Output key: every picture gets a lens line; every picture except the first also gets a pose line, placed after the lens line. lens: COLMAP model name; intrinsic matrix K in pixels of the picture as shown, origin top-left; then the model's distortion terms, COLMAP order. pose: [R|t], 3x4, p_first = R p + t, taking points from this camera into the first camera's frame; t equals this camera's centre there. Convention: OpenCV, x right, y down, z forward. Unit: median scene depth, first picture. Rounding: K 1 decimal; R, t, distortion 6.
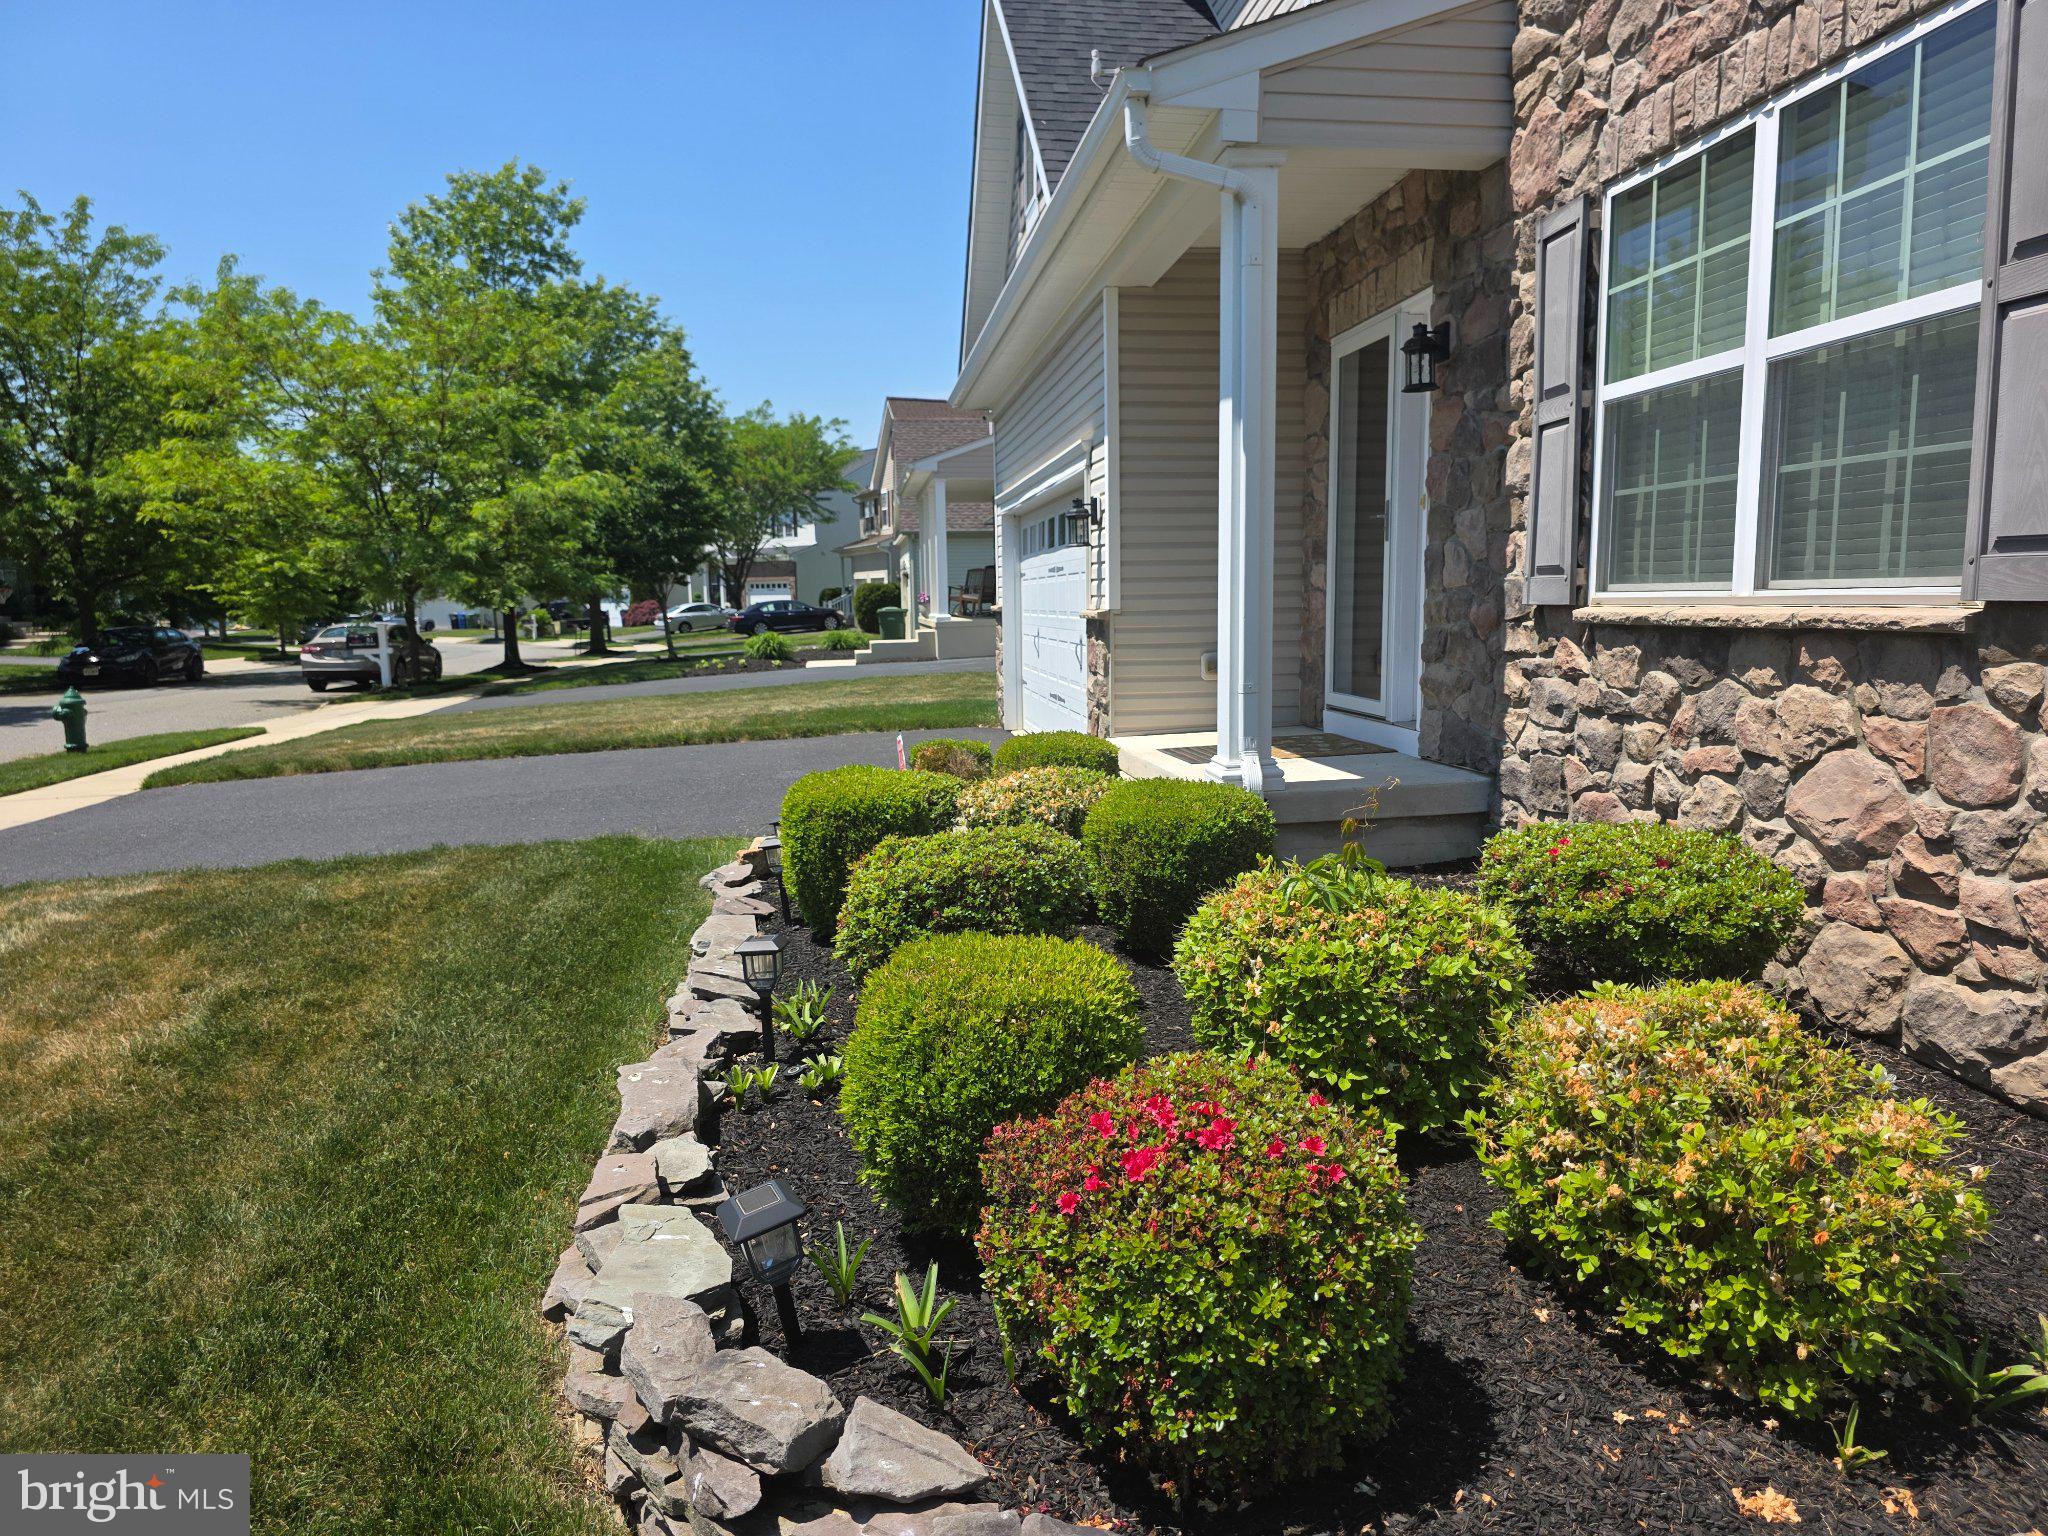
lens RADIAL K [[1372.5, 0, 1026.2], [0, 1372.5, 765.0], [0, 0, 1]] dist [0.045987, -0.003562]
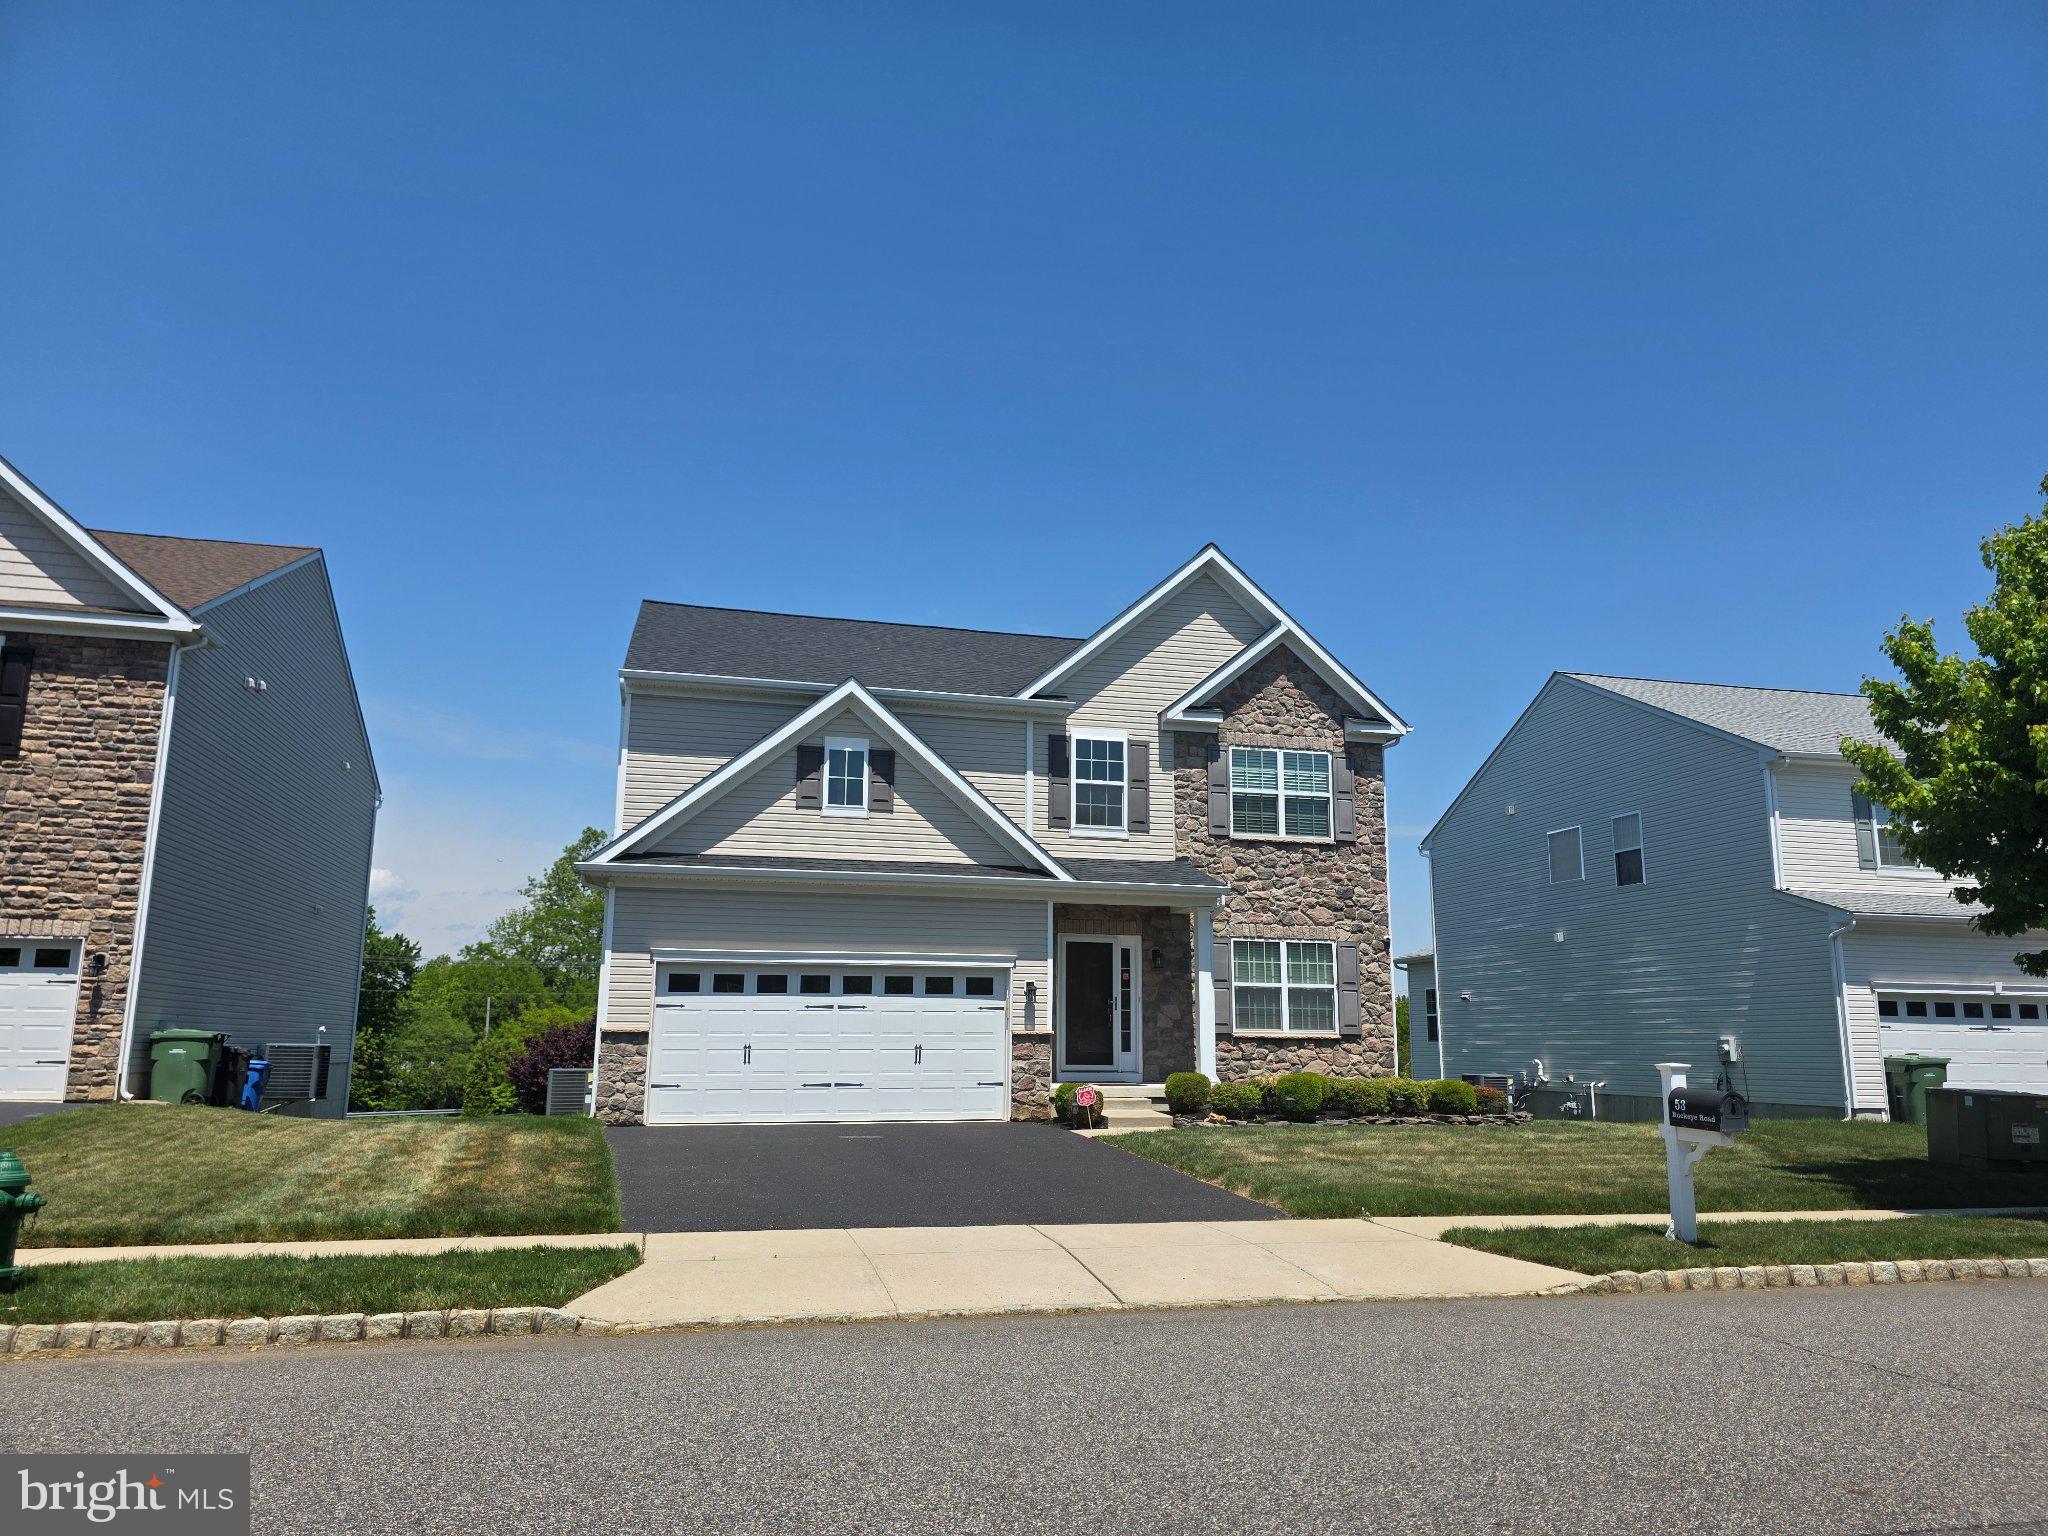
lens RADIAL K [[1372.5, 0, 1023.2], [0, 1372.5, 771.5], [0, 0, 1]] dist [0.045987, -0.003562]
pose [[-0.101967, 0.203132, 0.973828, -4.481282], [0.109656, 0.975260, -0.191949, -0.190319], [-0.988726, 0.087214, -0.121719, 2.479114]]
